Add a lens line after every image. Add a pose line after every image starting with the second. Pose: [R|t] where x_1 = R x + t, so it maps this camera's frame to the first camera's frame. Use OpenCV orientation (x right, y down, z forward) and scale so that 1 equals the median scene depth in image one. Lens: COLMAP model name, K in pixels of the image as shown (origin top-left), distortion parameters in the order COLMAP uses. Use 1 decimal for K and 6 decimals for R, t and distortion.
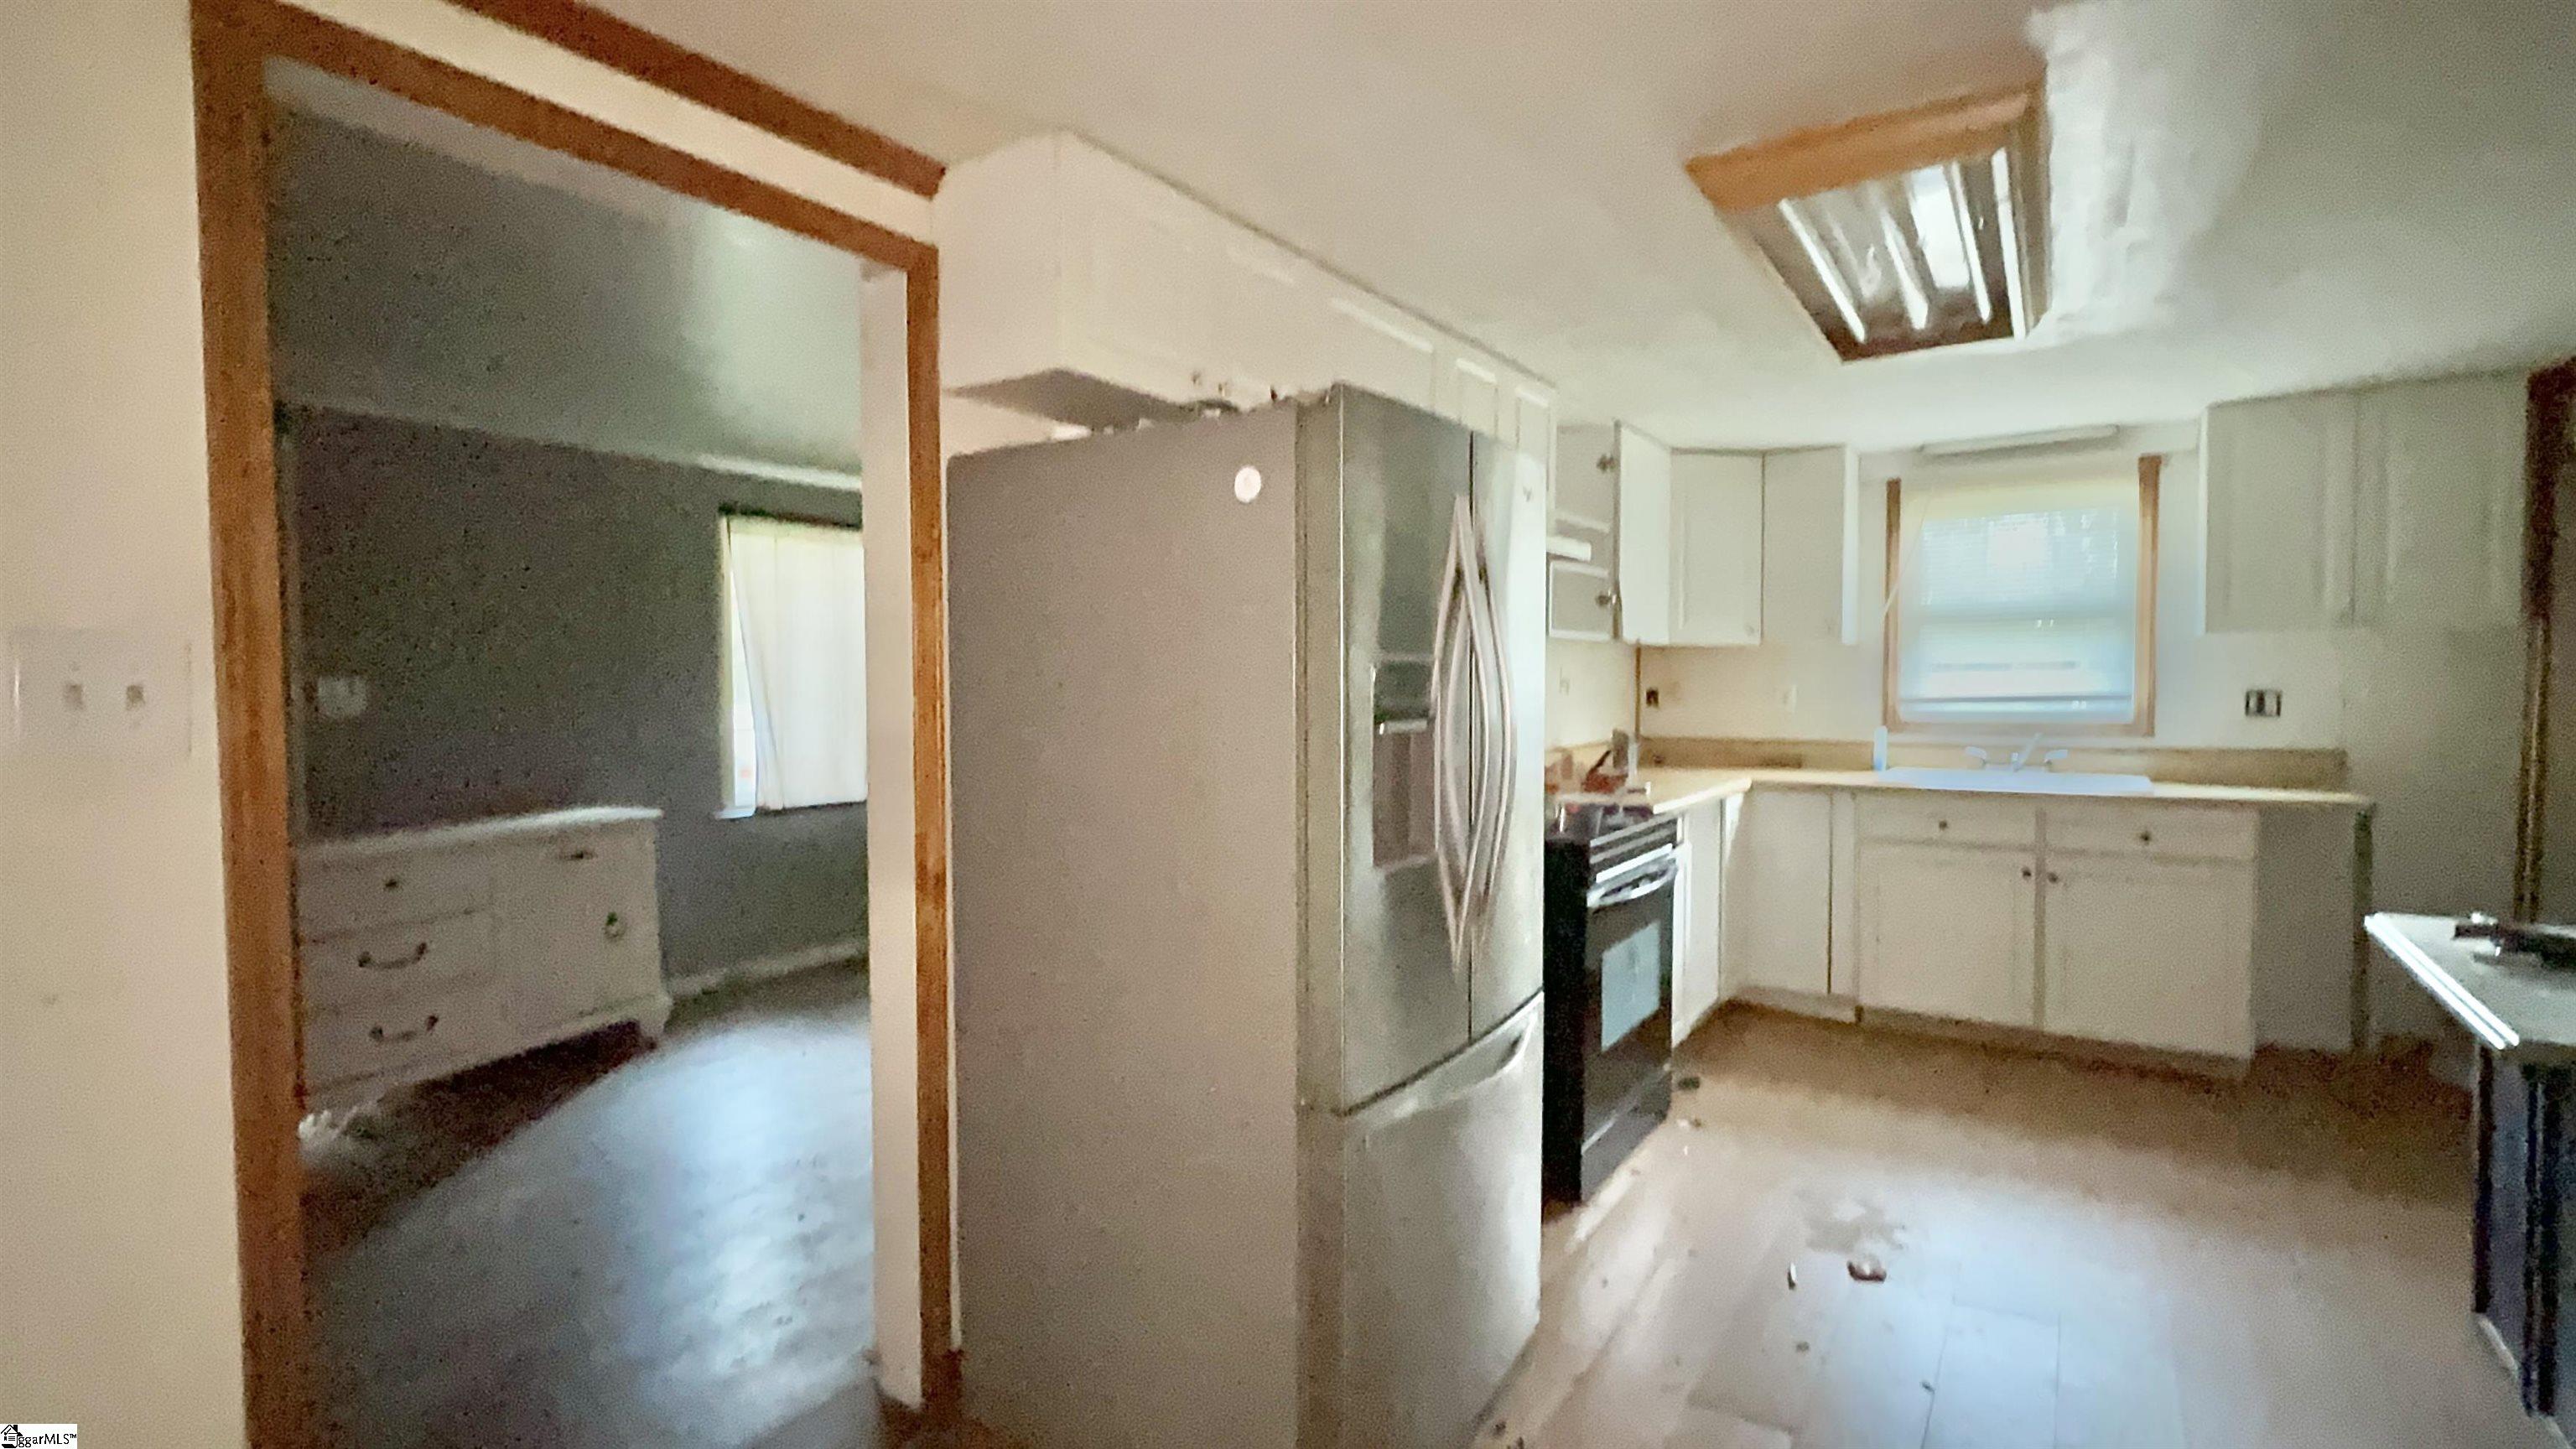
lens RADIAL K [[1161.5, 0, 1288.0], [0, 1161.5, 724.5], [0, 0, 1]] dist [-0.000103, 0.000511]
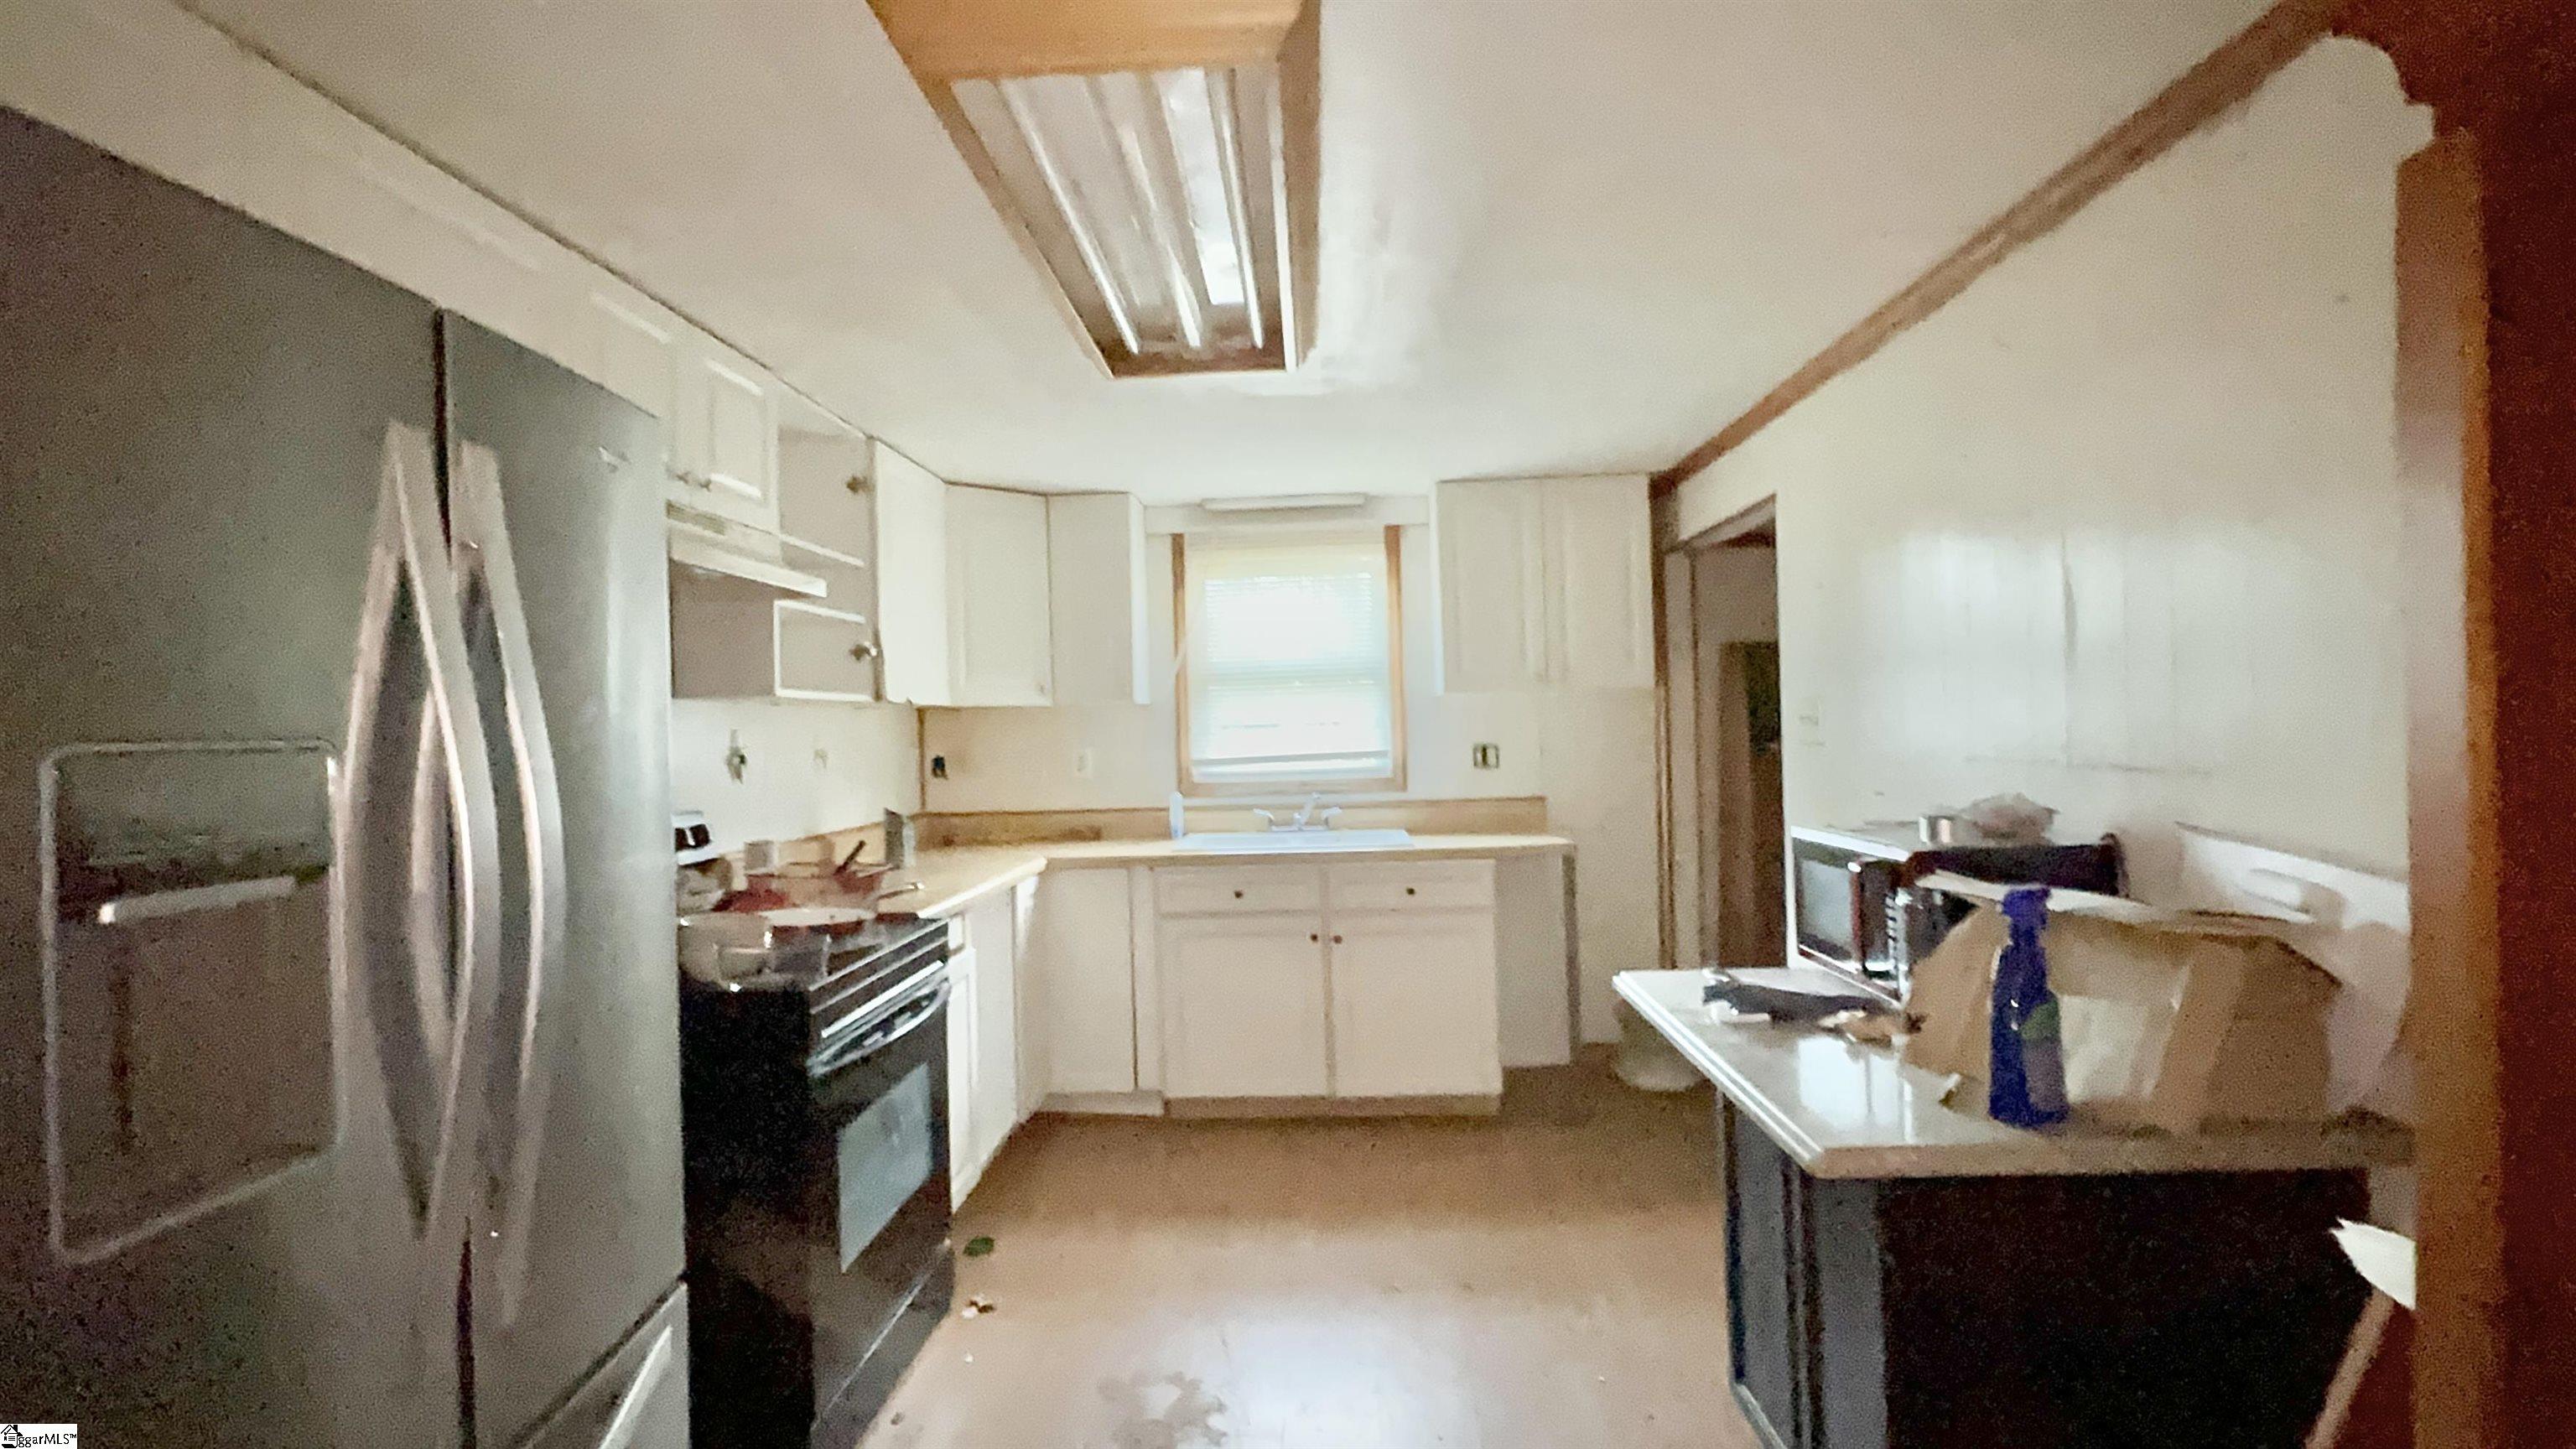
lens RADIAL K [[1161.5, 0, 1288.0], [0, 1161.5, 724.5], [0, 0, 1]] dist [-0.000103, 0.000511]
pose [[0.844013, -0.015624, 0.536095, 0.104162], [0.043695, 0.998256, -0.039698, -0.013986], [-0.534539, 0.056930, 0.843224, 0.192121]]
